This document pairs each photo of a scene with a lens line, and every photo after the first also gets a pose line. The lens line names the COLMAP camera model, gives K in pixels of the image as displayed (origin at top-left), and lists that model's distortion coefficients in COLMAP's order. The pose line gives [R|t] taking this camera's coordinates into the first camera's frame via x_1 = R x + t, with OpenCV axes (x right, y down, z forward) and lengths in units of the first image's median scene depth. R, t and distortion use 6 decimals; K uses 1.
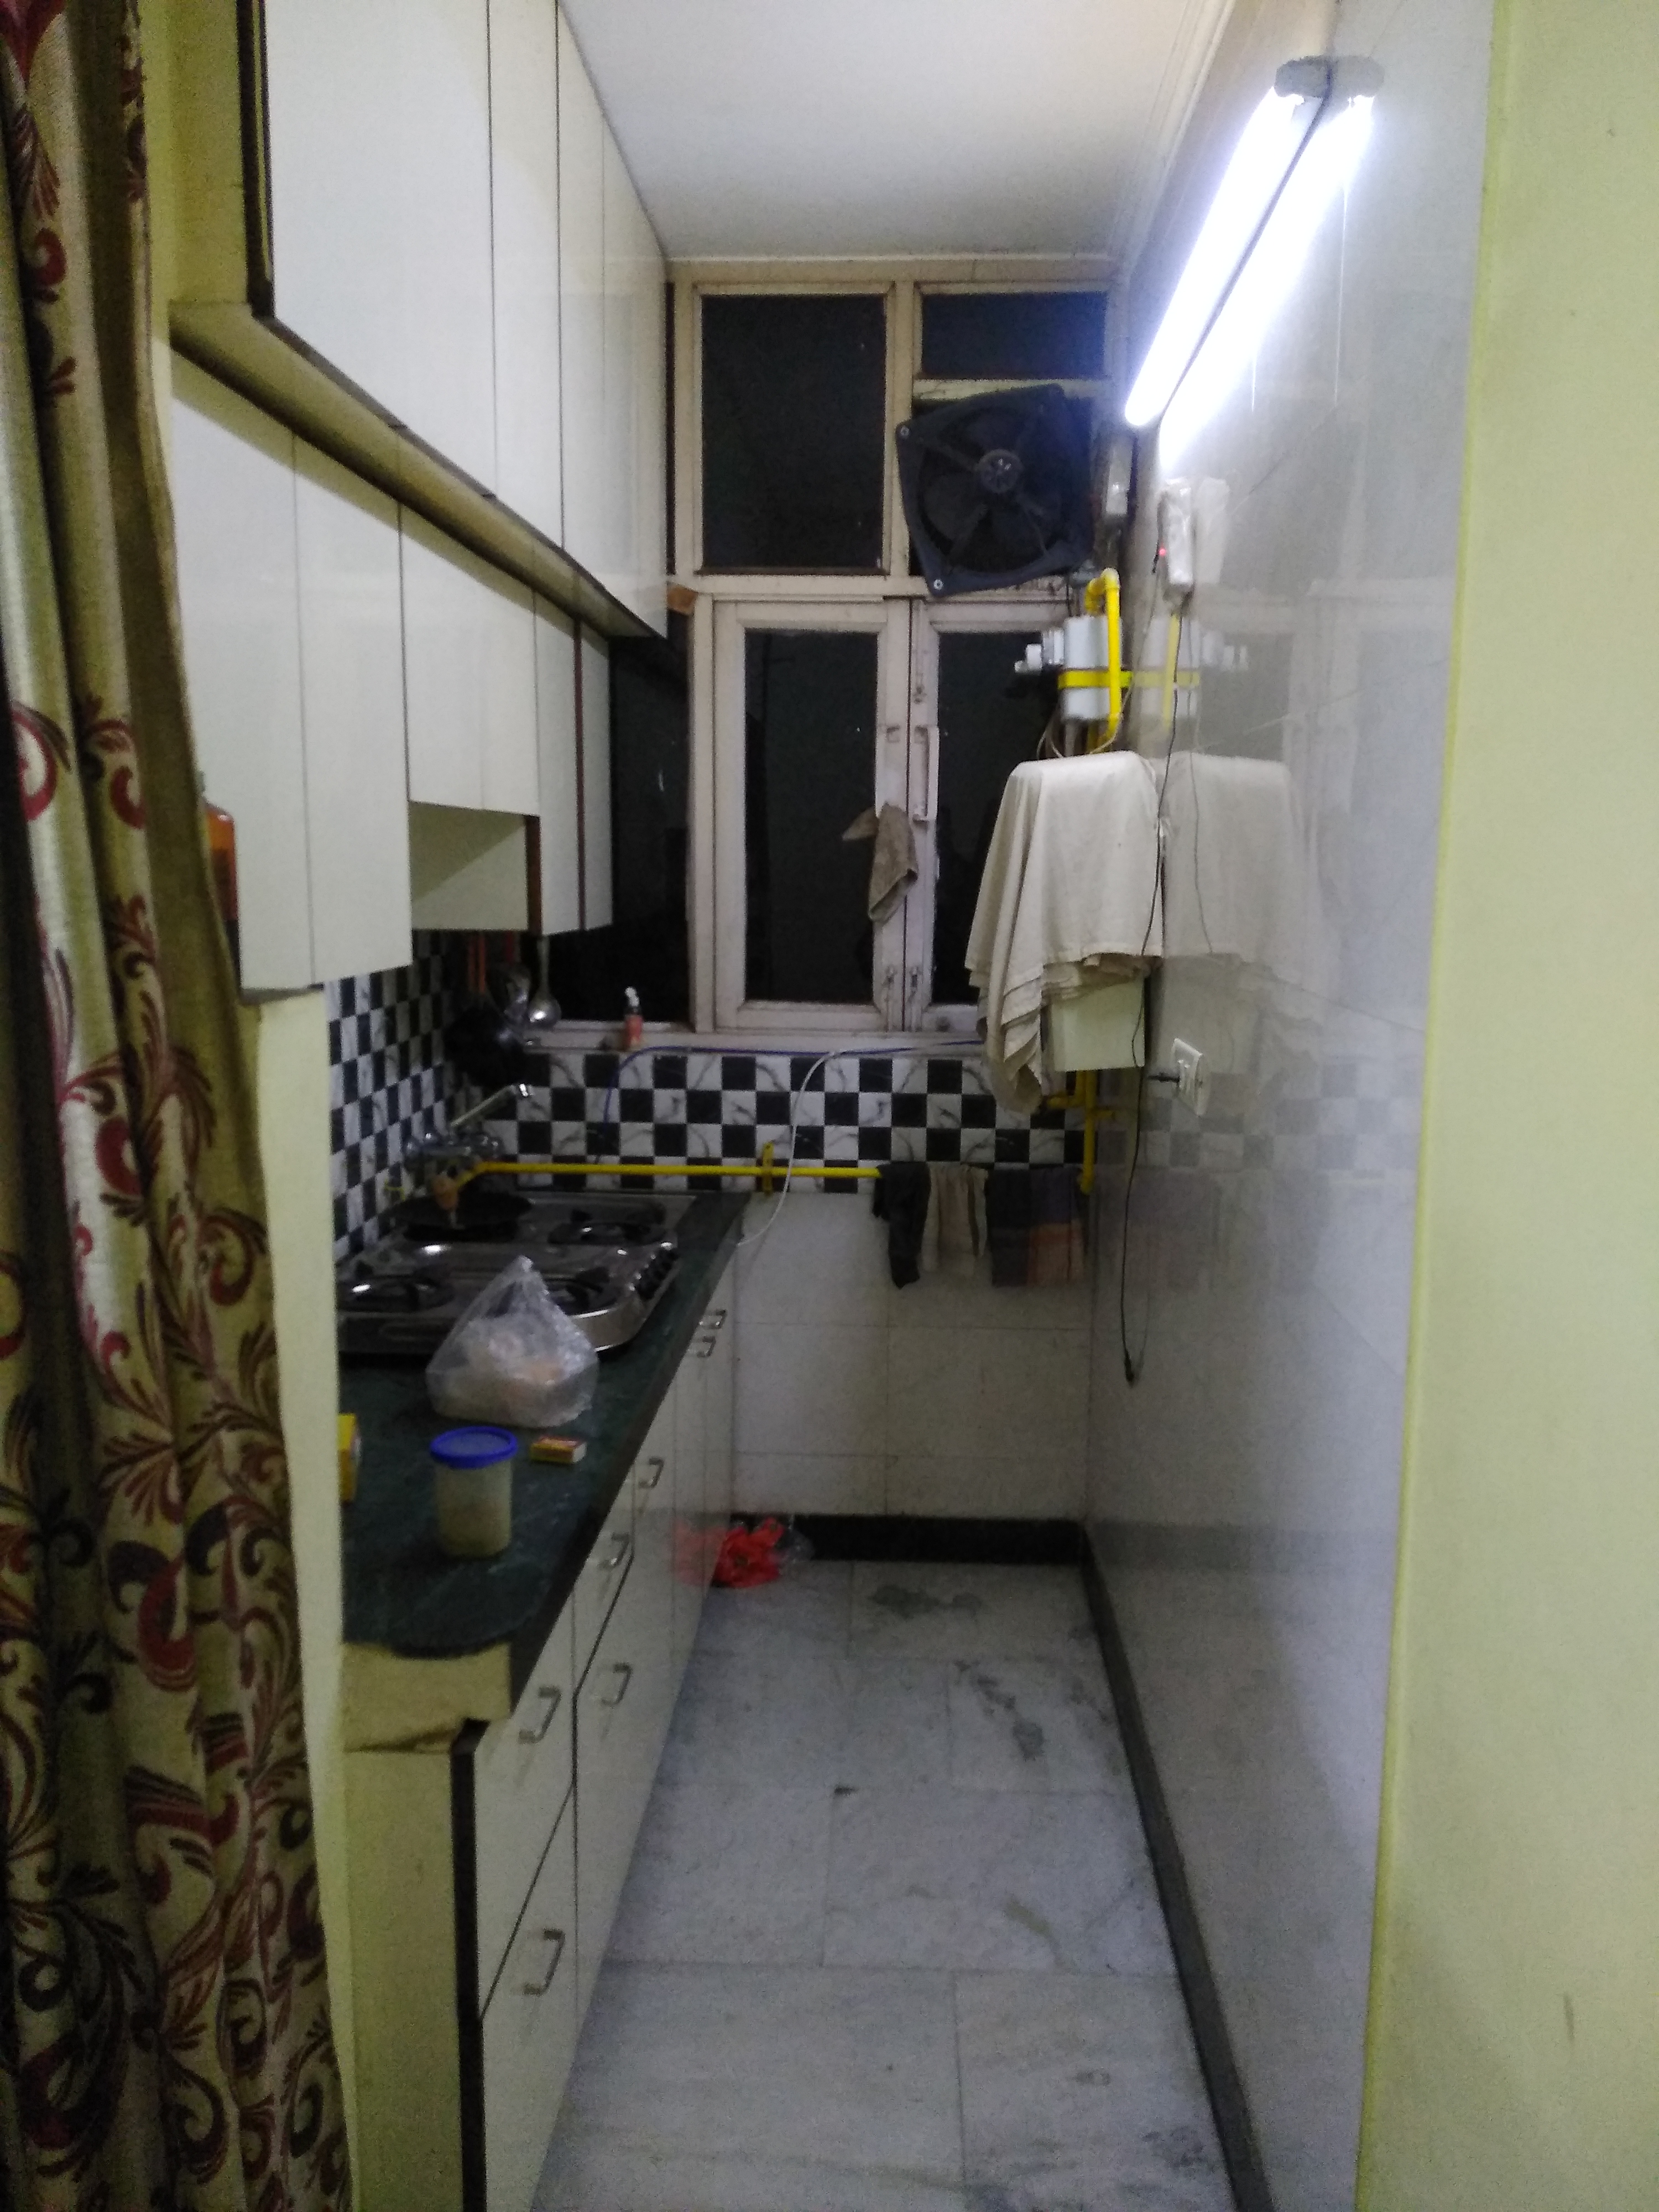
lens RADIAL K [[1713.3, 0, 829.5], [0, 1713.3, 1106.0], [0, 0, 1]] dist [0.044918, -0.060757]
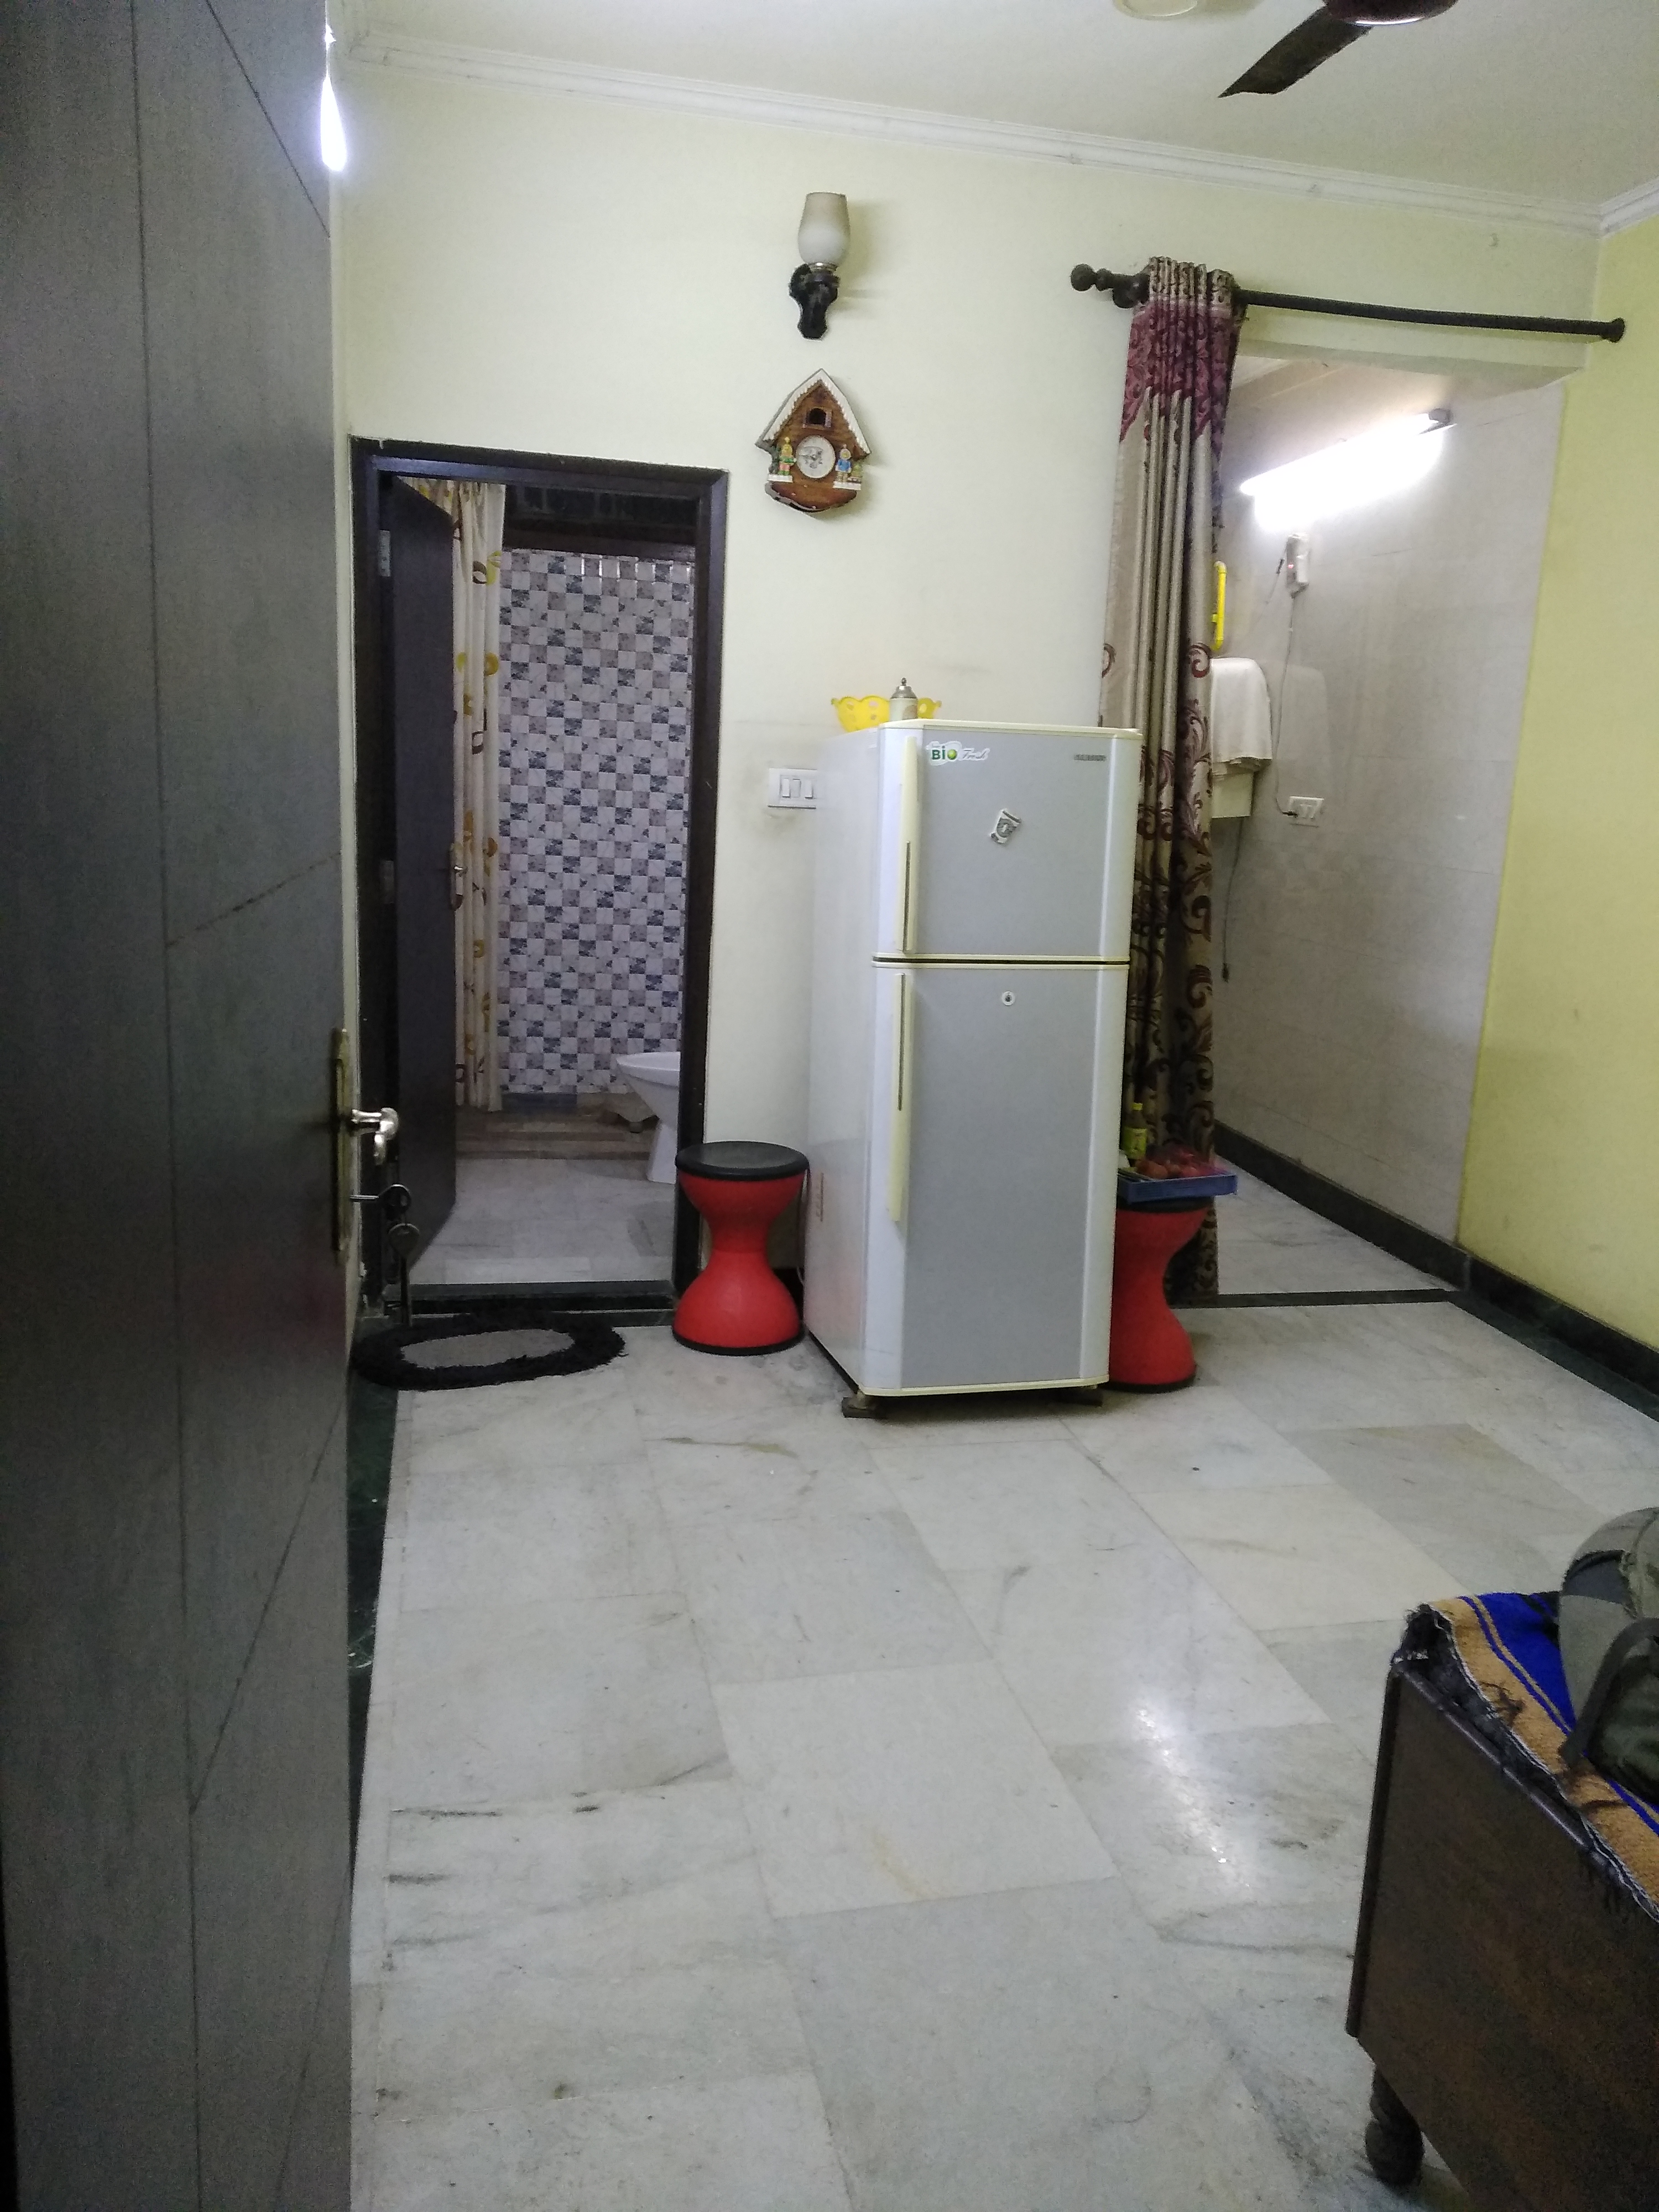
lens RADIAL K [[1698.4, 0, 859.0], [0, 1698.4, 1108.1], [0, 0, 1]] dist [0.114692, -0.274495]
pose [[0.960993, -0.019202, 0.275904, -0.872750], [-0.001085, 0.997317, 0.073192, 0.183517], [-0.276570, -0.070637, 0.958394, -0.889032]]
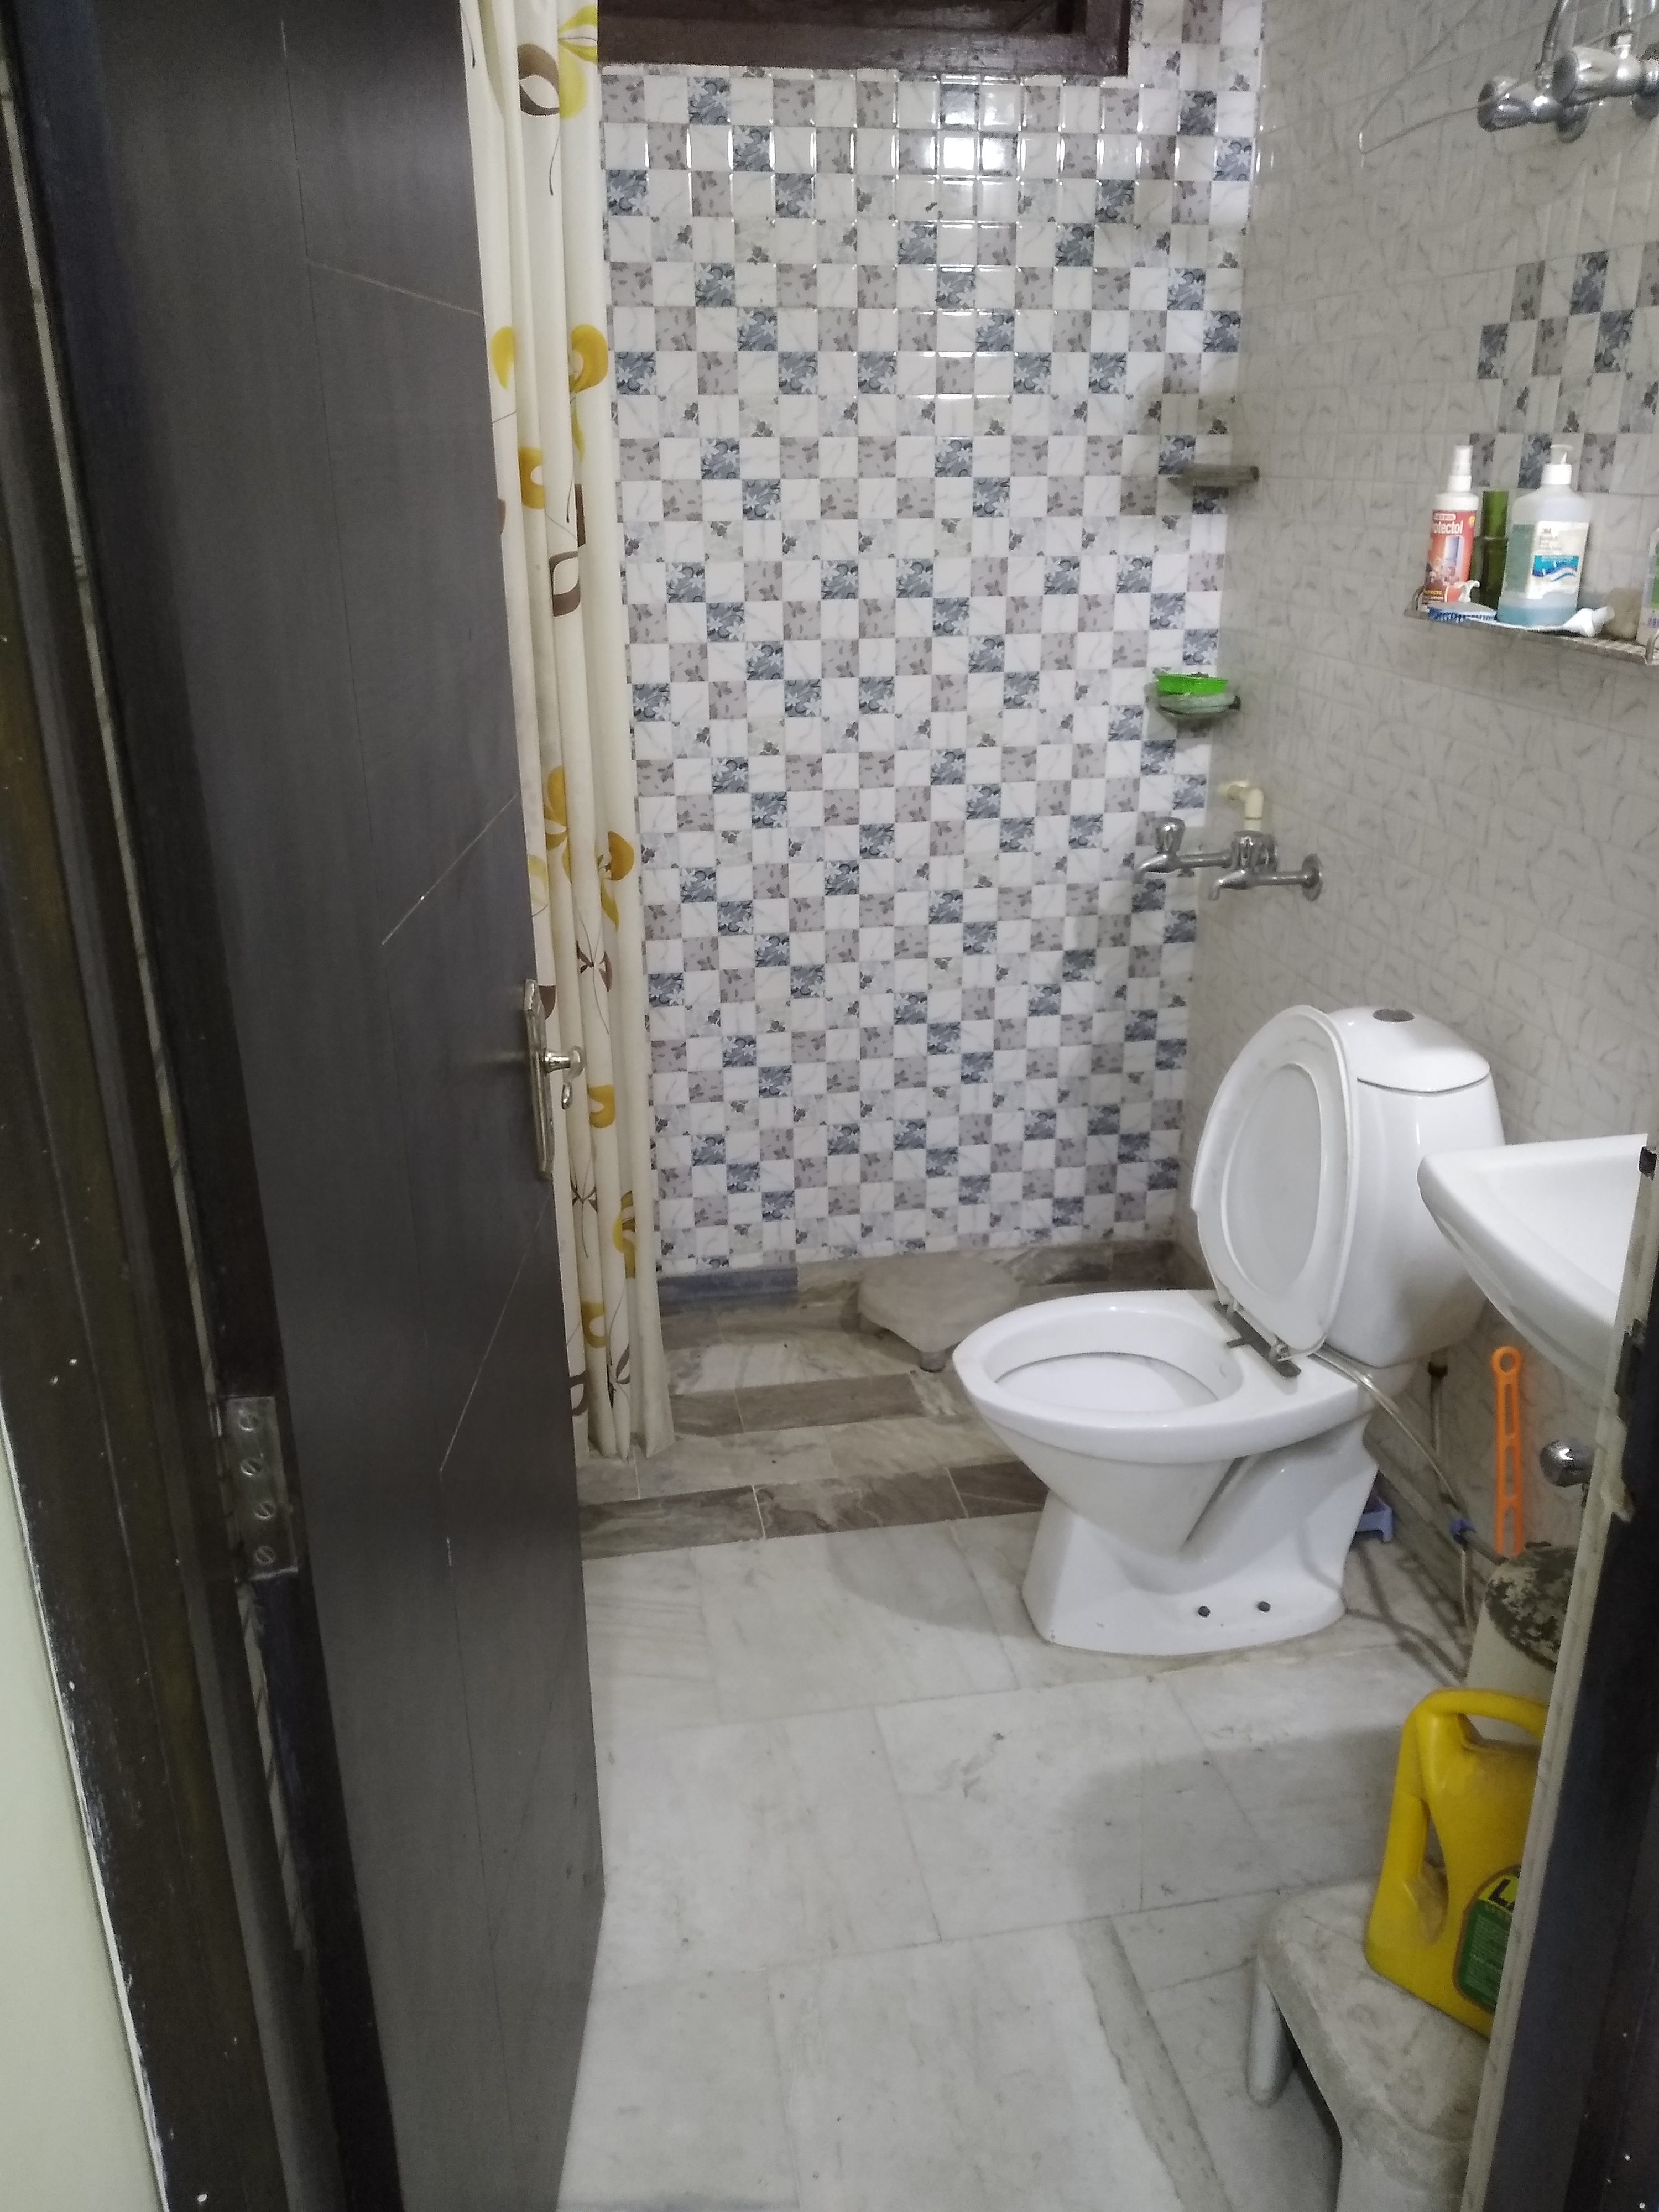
lens RADIAL K [[1735.7, 0, 846.9], [0, 1735.7, 1126.1], [0, 0, 1]] dist [0.062404, -0.123738]
pose [[0.971238, -0.103364, 0.214507, -0.812210], [0.052026, 0.971219, 0.232437, -0.022973], [-0.232359, -0.214592, 0.948662, 0.308717]]
